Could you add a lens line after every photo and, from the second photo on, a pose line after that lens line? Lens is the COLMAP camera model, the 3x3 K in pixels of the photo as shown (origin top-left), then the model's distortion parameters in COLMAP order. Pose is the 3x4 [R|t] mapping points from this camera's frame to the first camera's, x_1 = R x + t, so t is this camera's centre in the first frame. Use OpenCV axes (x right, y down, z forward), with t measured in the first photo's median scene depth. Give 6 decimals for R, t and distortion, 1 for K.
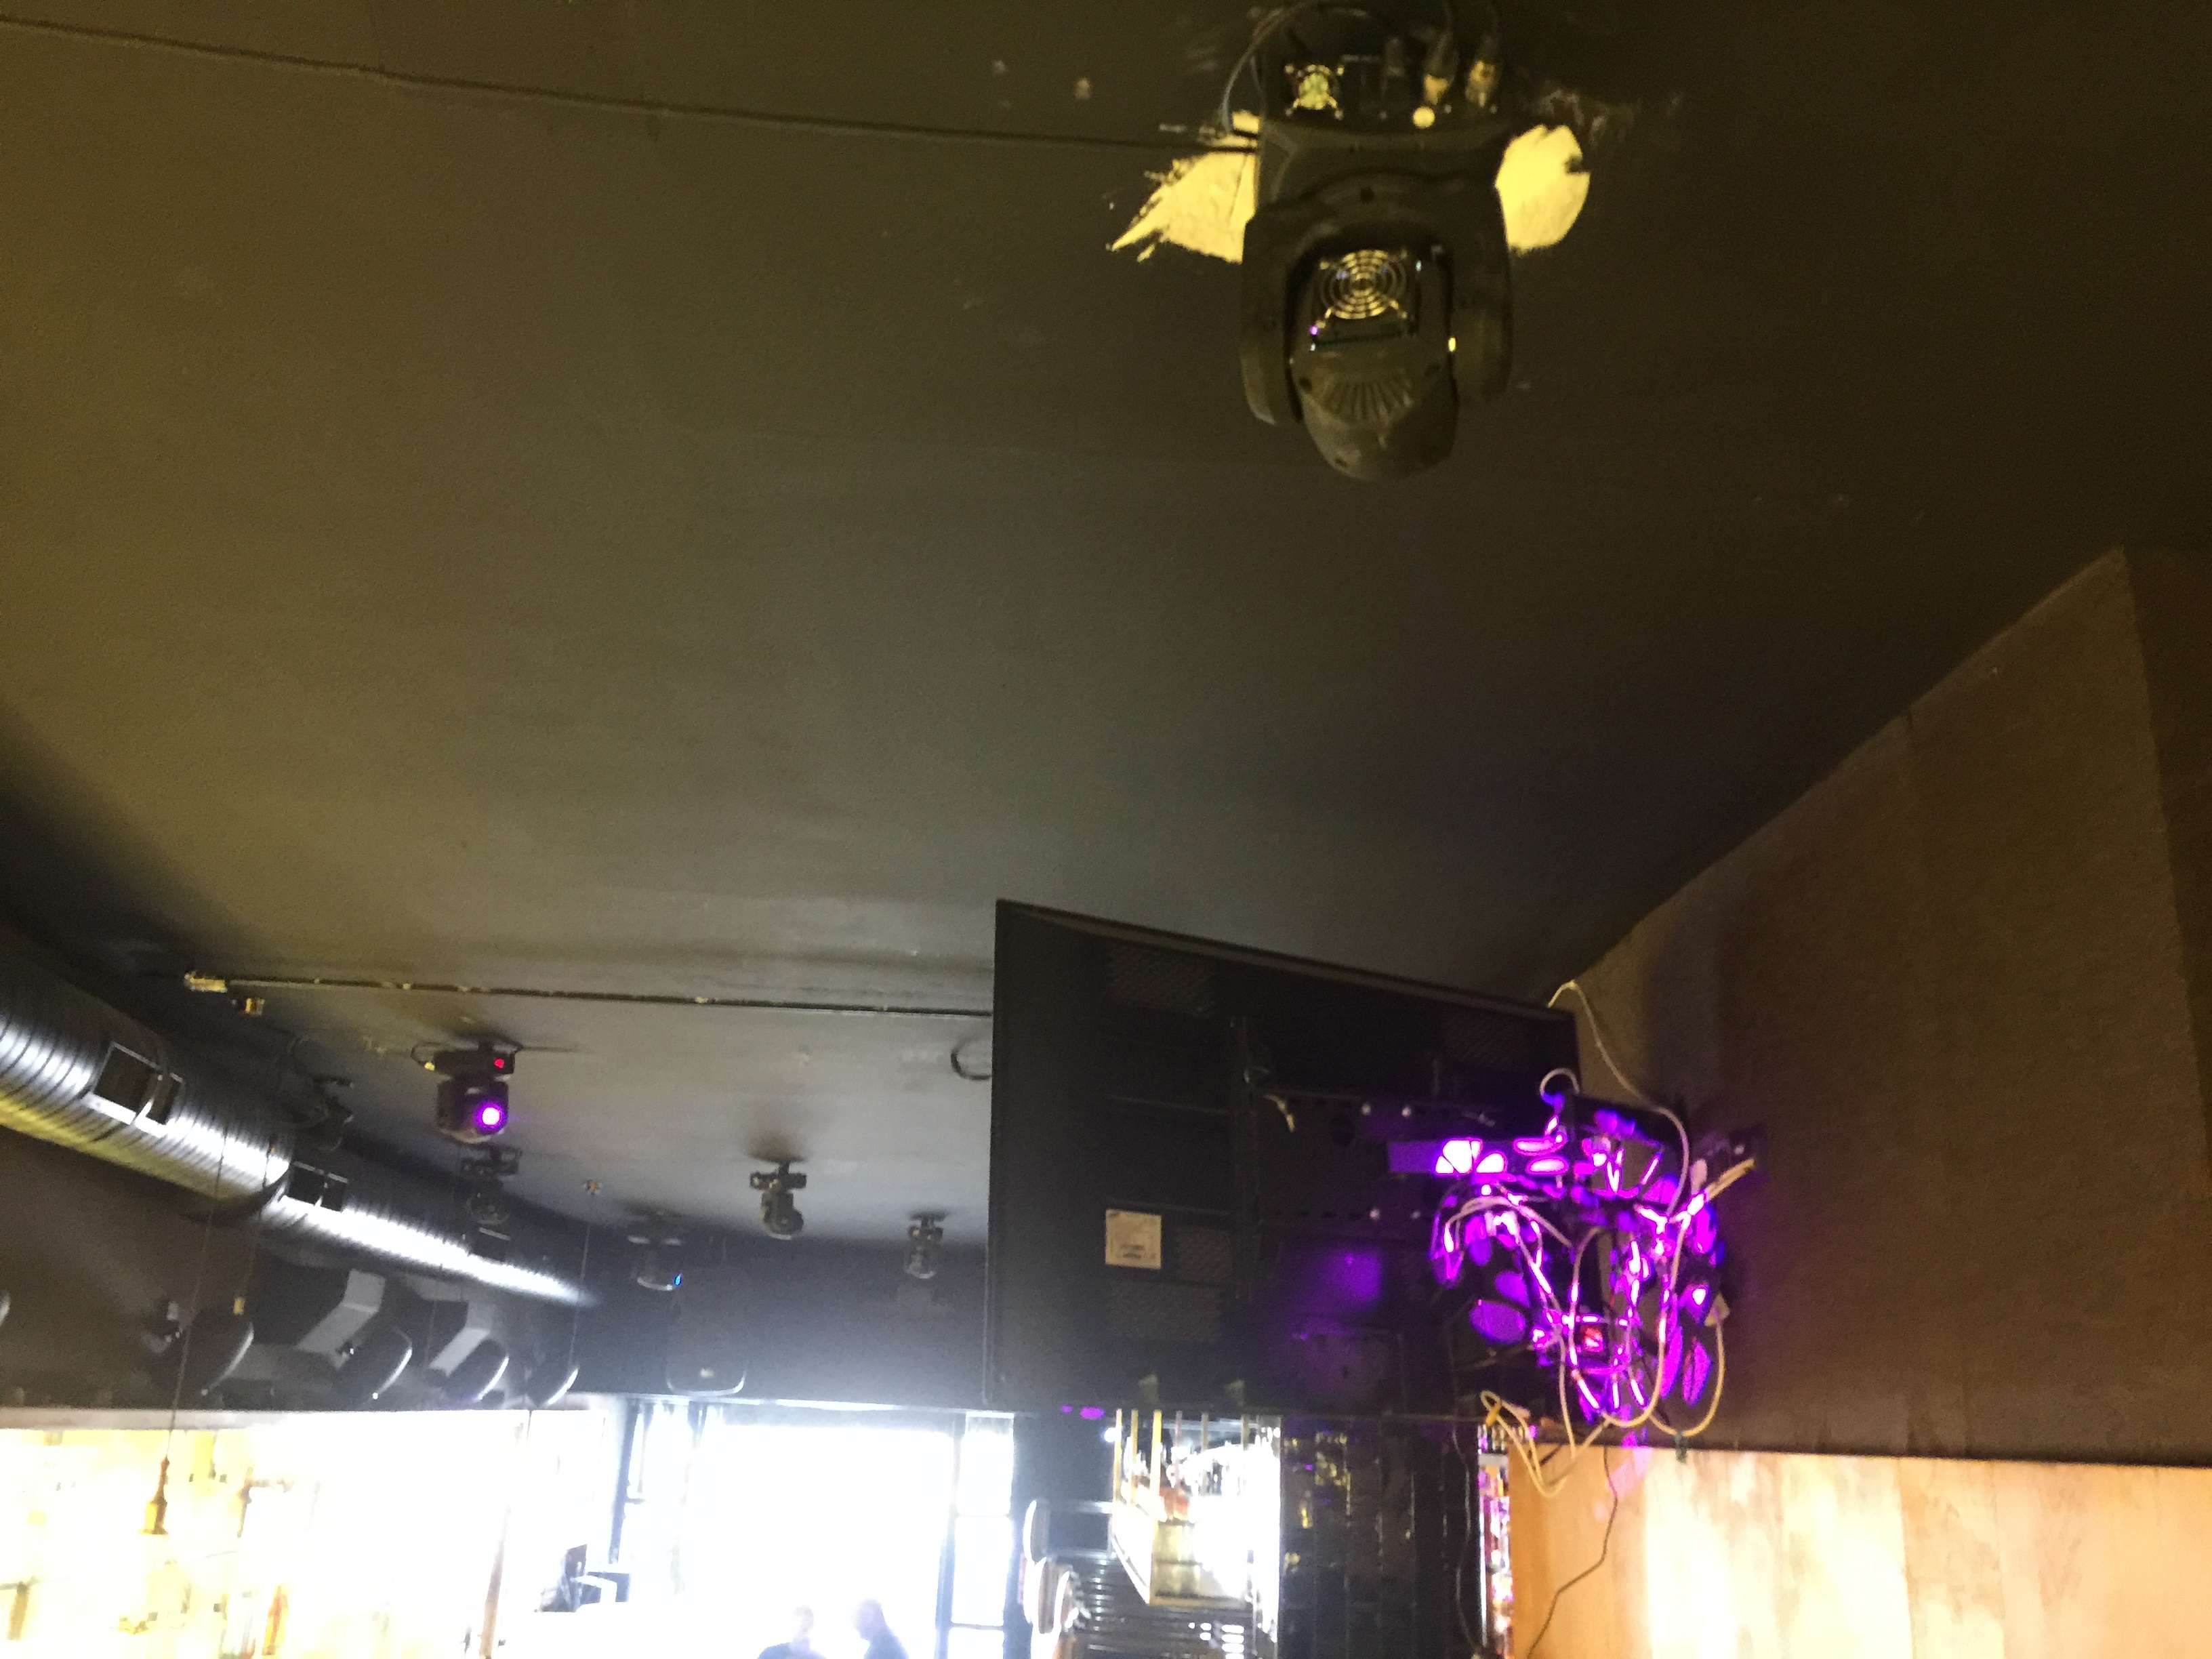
lens RADIAL K [[1868.2, 0, 1107.9], [0, 1868.2, 796.1], [0, 0, 1]] dist [0.086630, -0.129571]
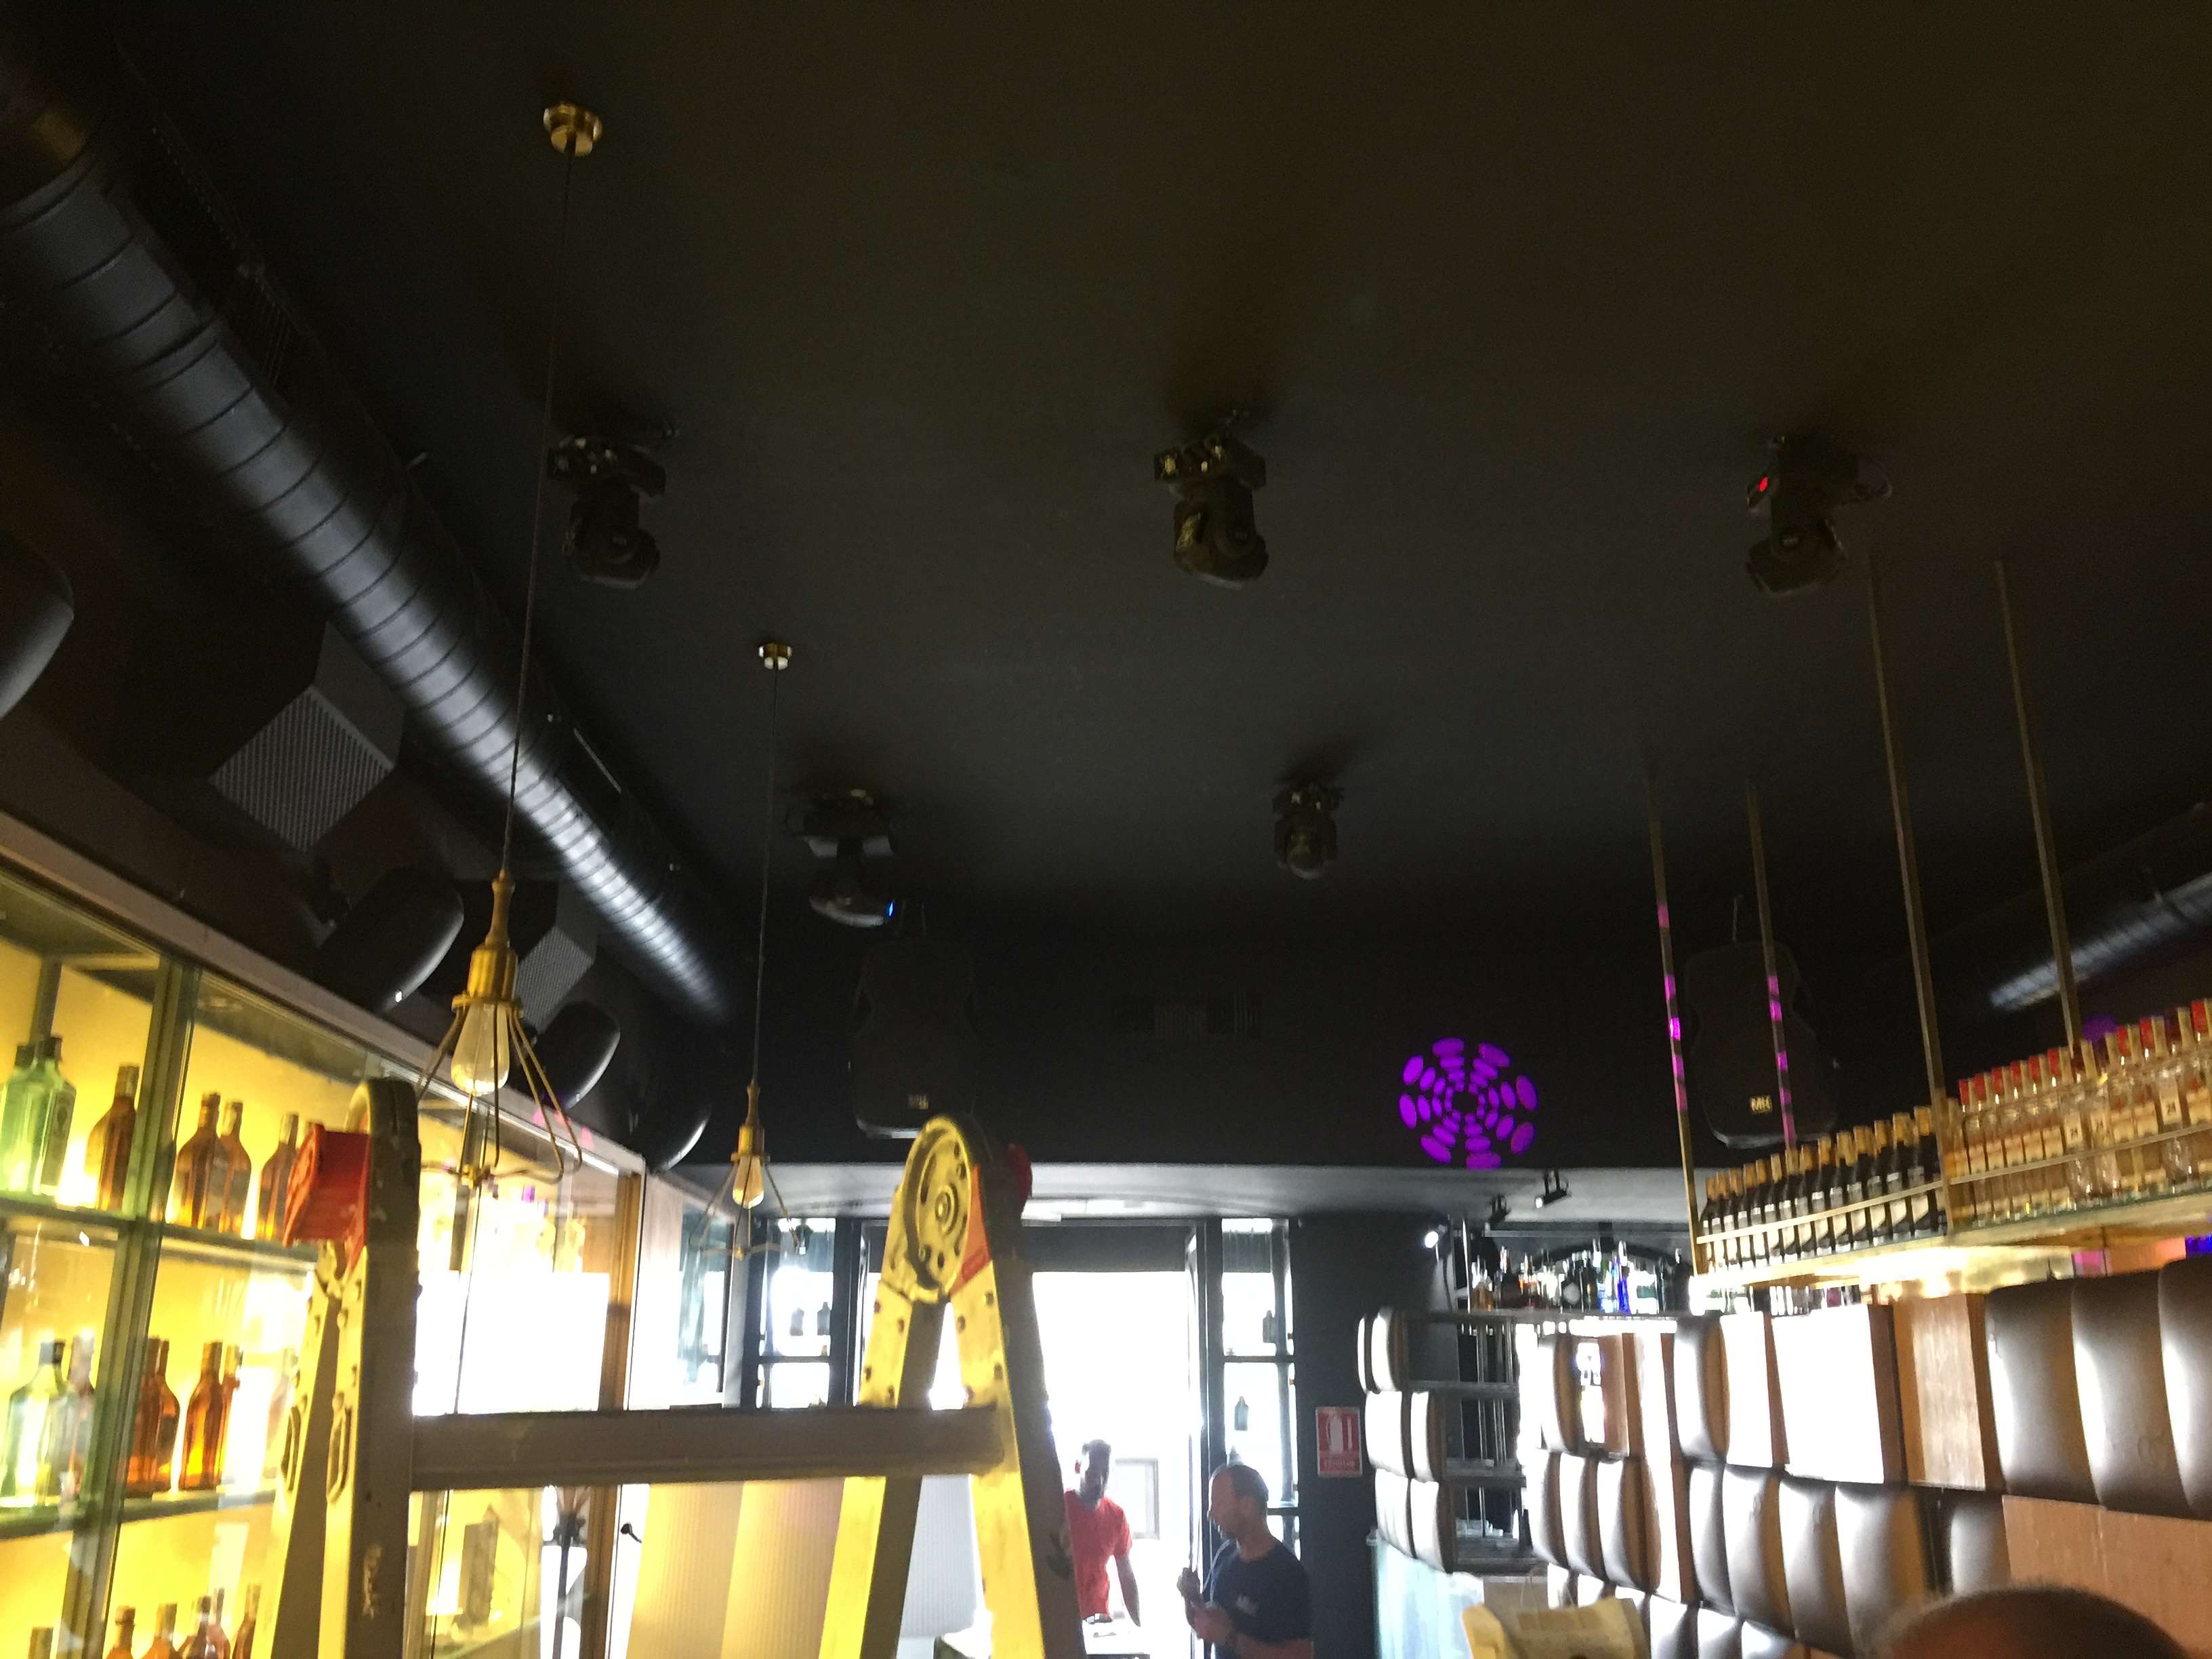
lens RADIAL K [[1885.0, 0, 1106.0], [0, 1885.0, 829.5], [0, 0, 1]] dist [0.087115, -0.109971]
pose [[0.998757, -0.049115, 0.008481, -0.251455], [0.048856, 0.998401, 0.028419, 0.334644], [-0.009863, -0.027969, 0.999560, 0.616965]]
